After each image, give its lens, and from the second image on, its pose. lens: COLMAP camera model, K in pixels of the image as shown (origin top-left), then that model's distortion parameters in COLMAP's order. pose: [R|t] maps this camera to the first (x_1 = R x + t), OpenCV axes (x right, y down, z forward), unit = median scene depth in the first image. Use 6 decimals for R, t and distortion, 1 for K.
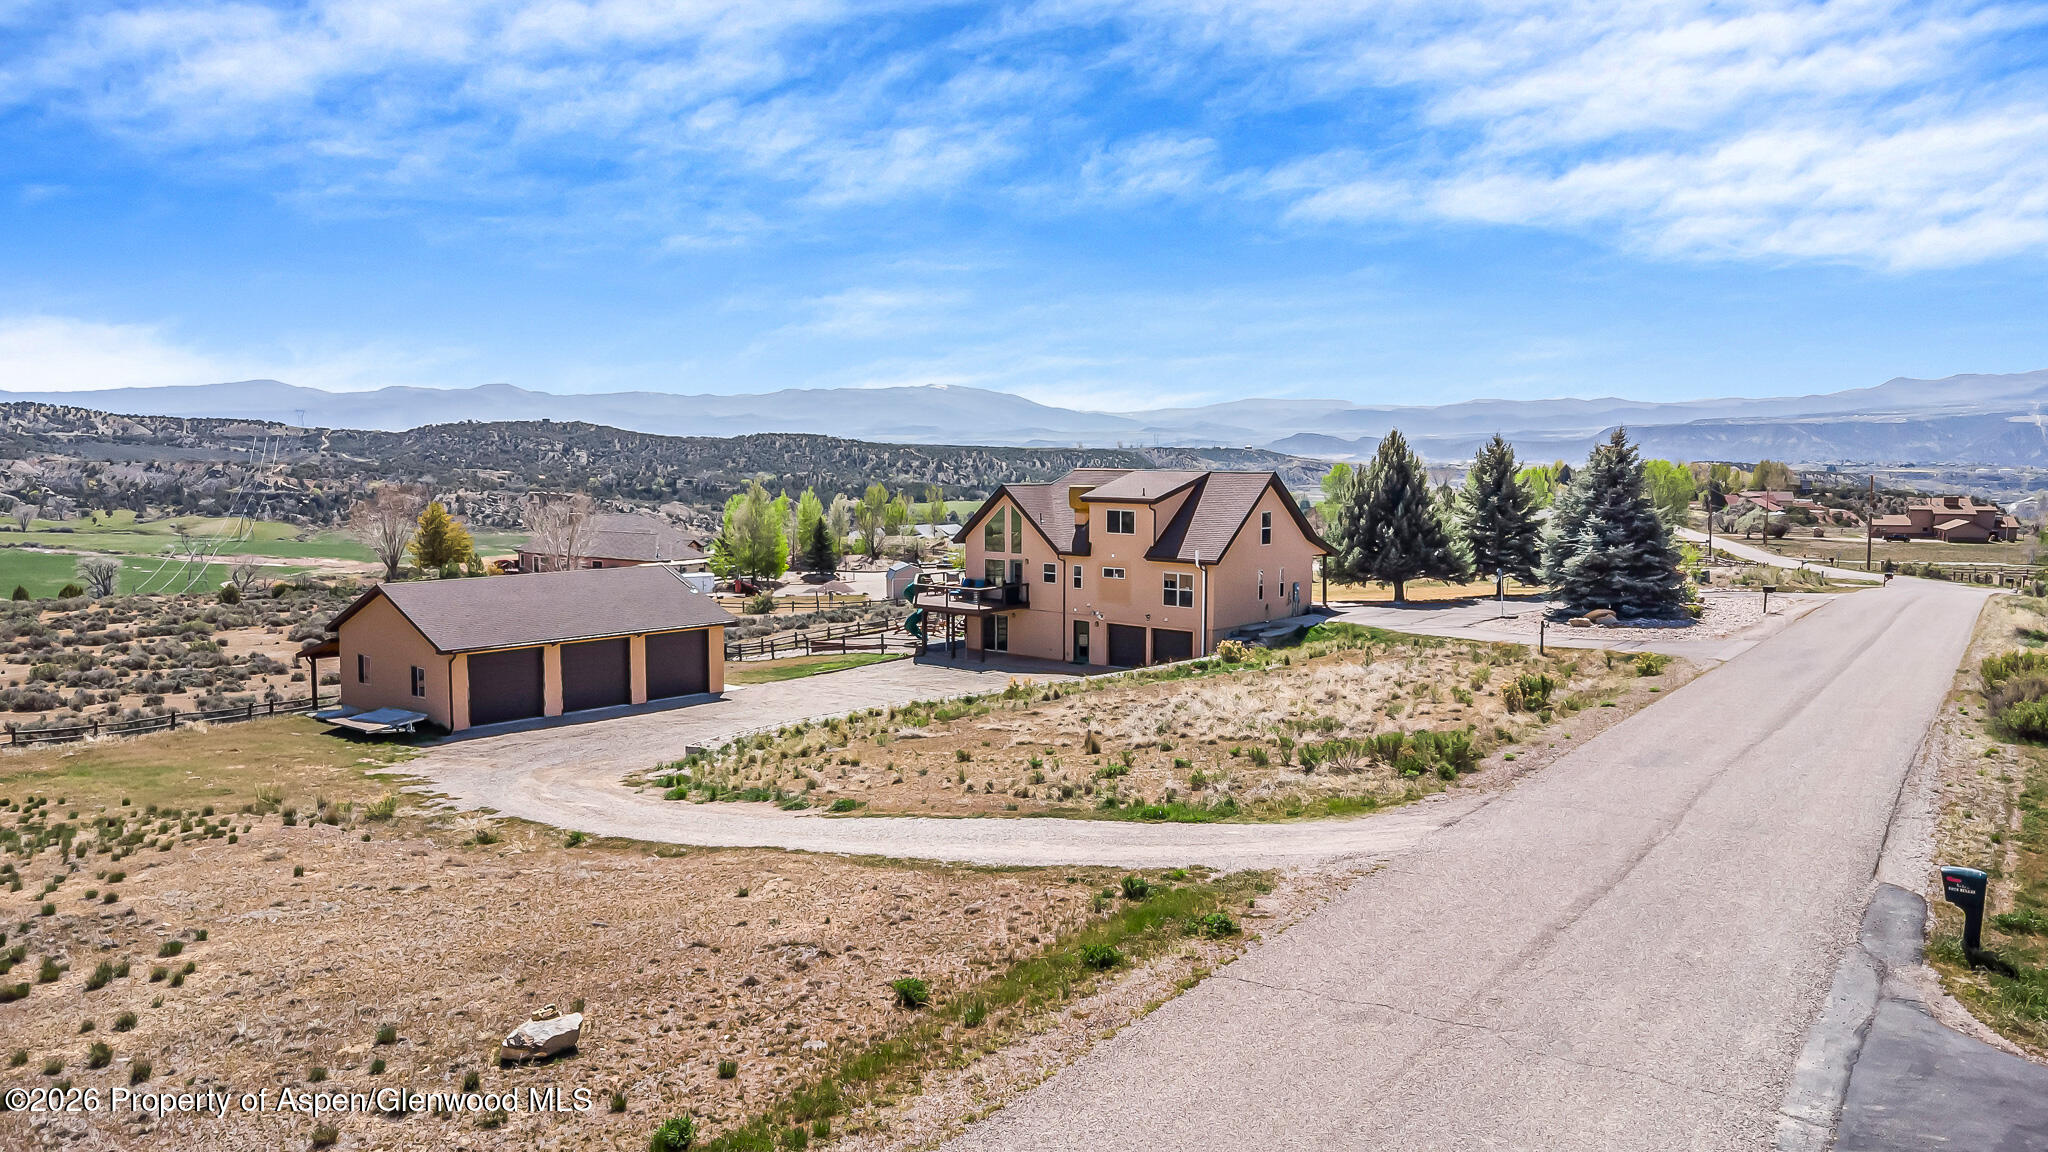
lens RADIAL K [[1495.1, 0, 1025.9], [0, 1495.1, 562.2], [0, 0, 1]] dist [0.038511, -0.054947]
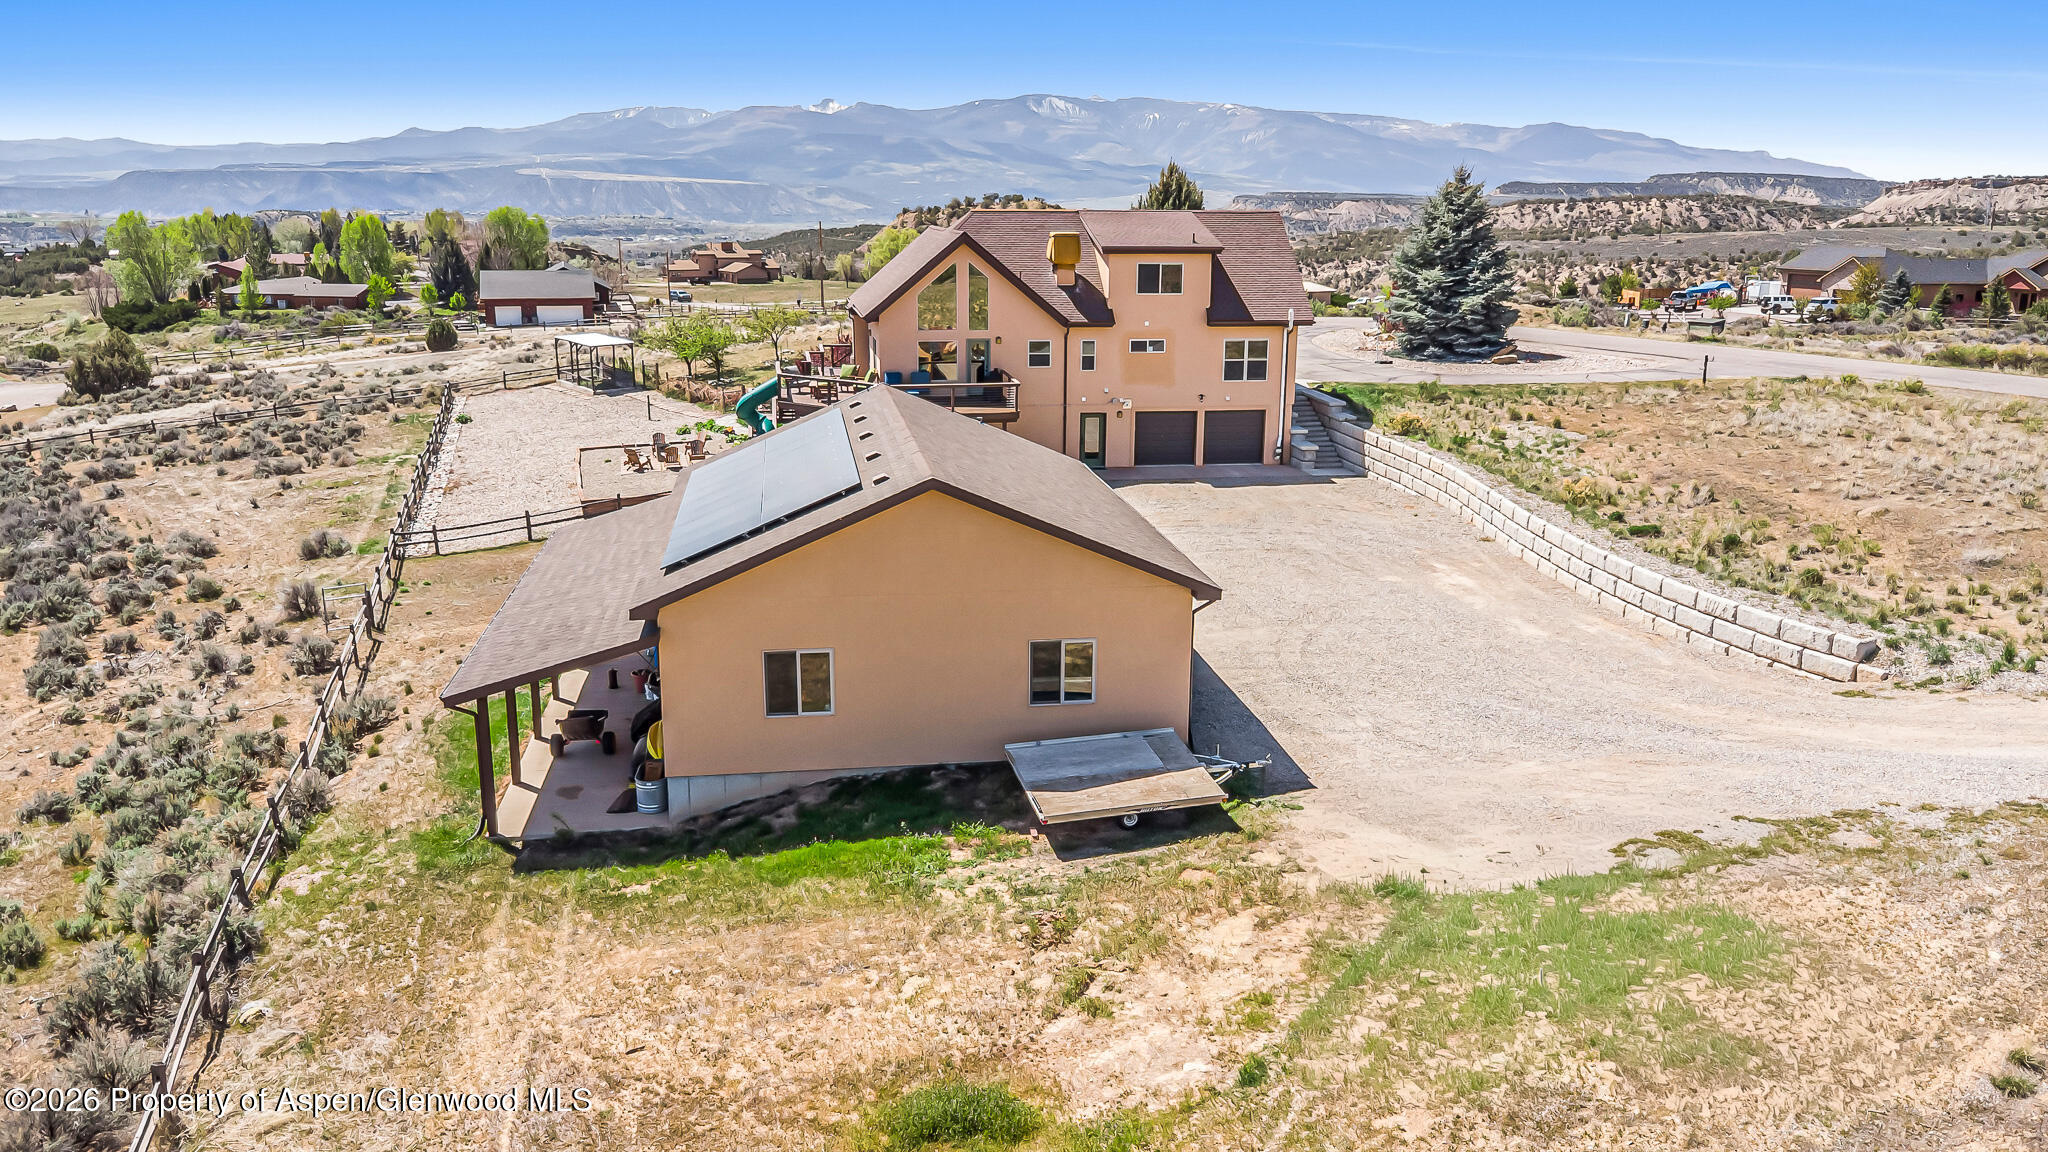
lens RADIAL K [[1495.1, 0, 1025.9], [0, 1495.1, 562.2], [0, 0, 1]] dist [0.038511, -0.054947]
pose [[0.609061, -0.182958, 0.771732, -0.581014], [0.055844, 0.980507, 0.188381, -0.031557], [-0.791155, -0.071639, 0.607406, 0.556357]]
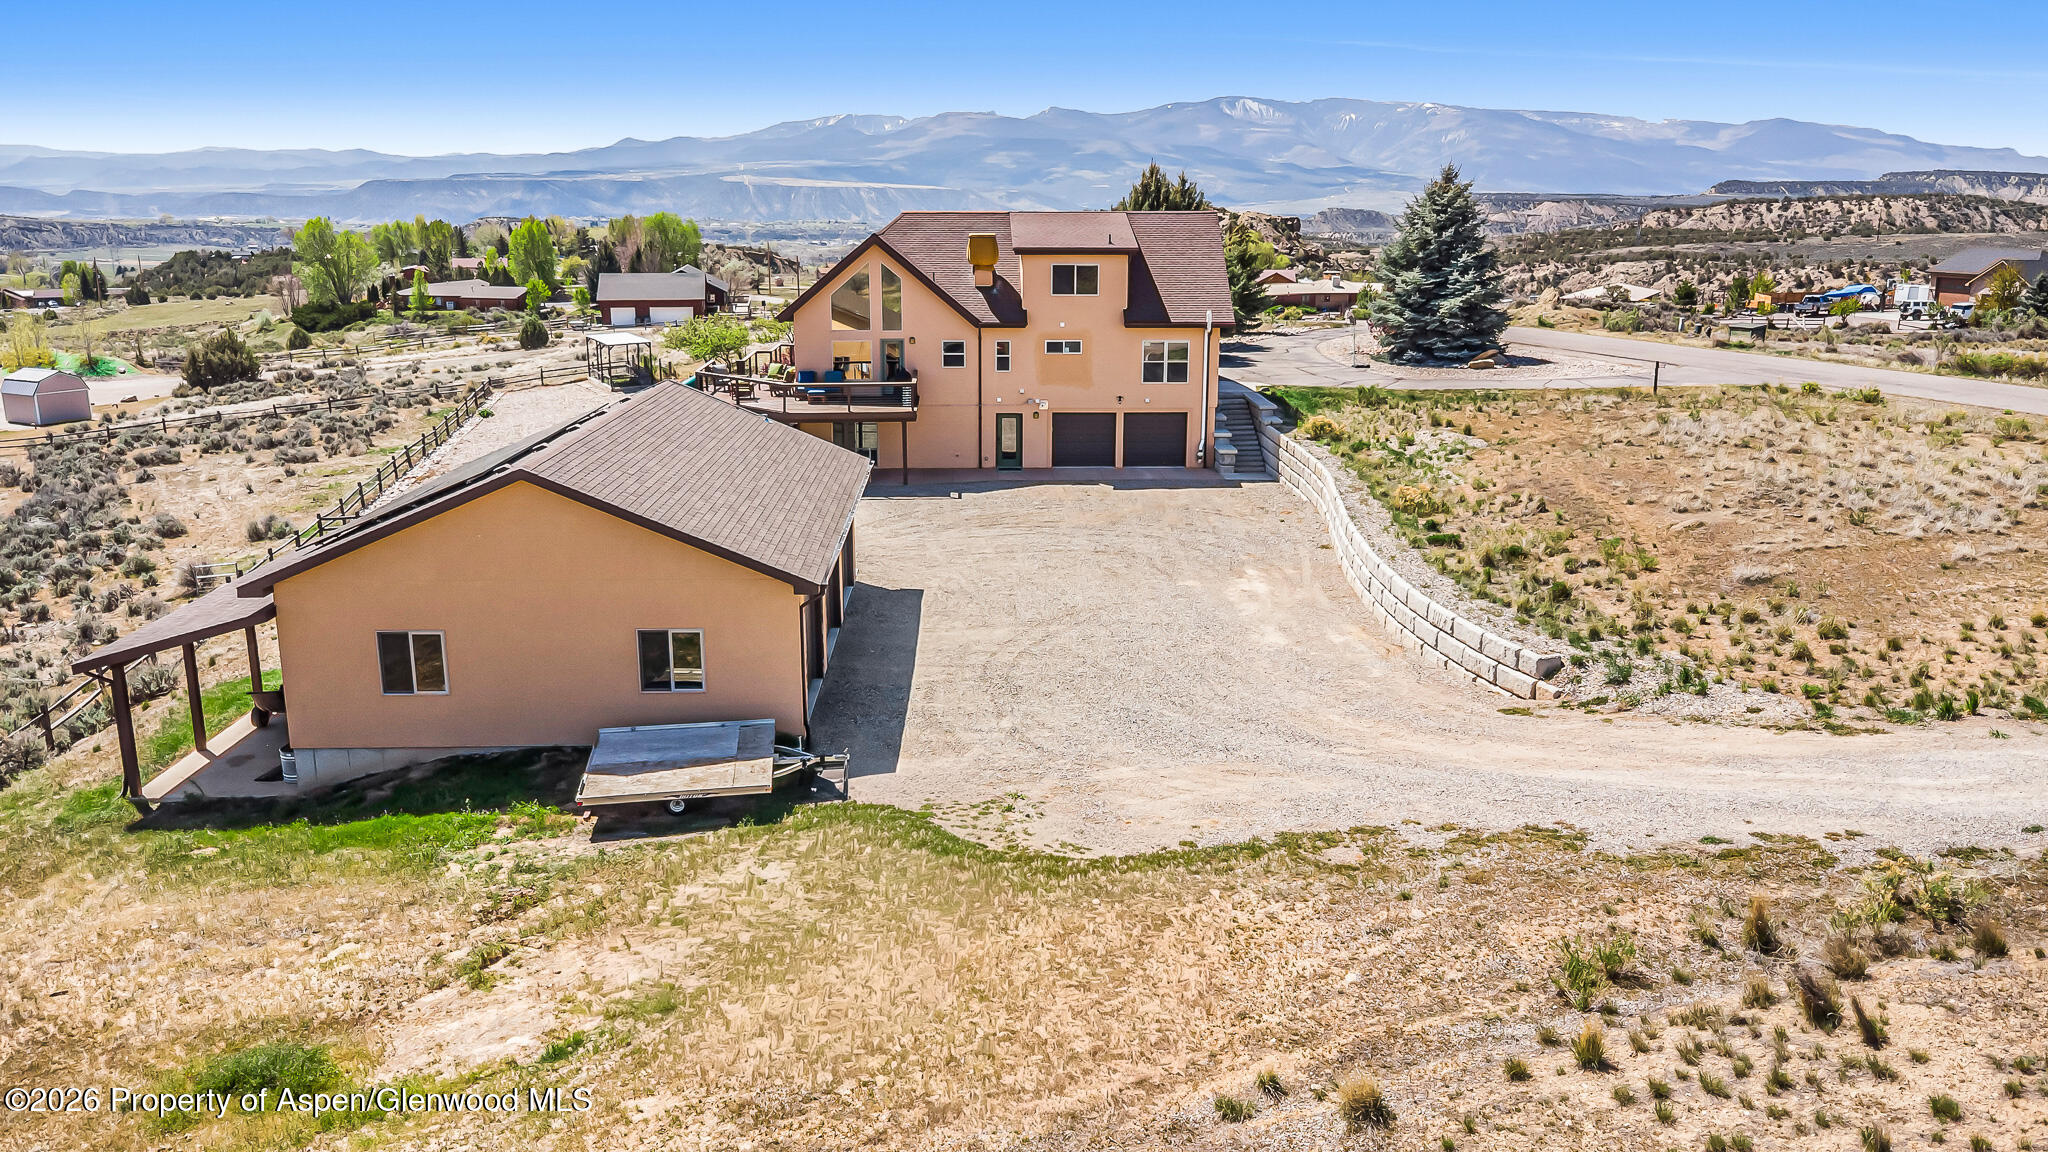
lens RADIAL K [[1495.1, 0, 1025.9], [0, 1495.1, 562.2], [0, 0, 1]] dist [0.038511, -0.054947]
pose [[0.703232, -0.165372, 0.691460, -0.493887], [0.054606, 0.982262, 0.179385, -0.022702], [-0.708861, -0.088391, 0.699788, 0.450814]]
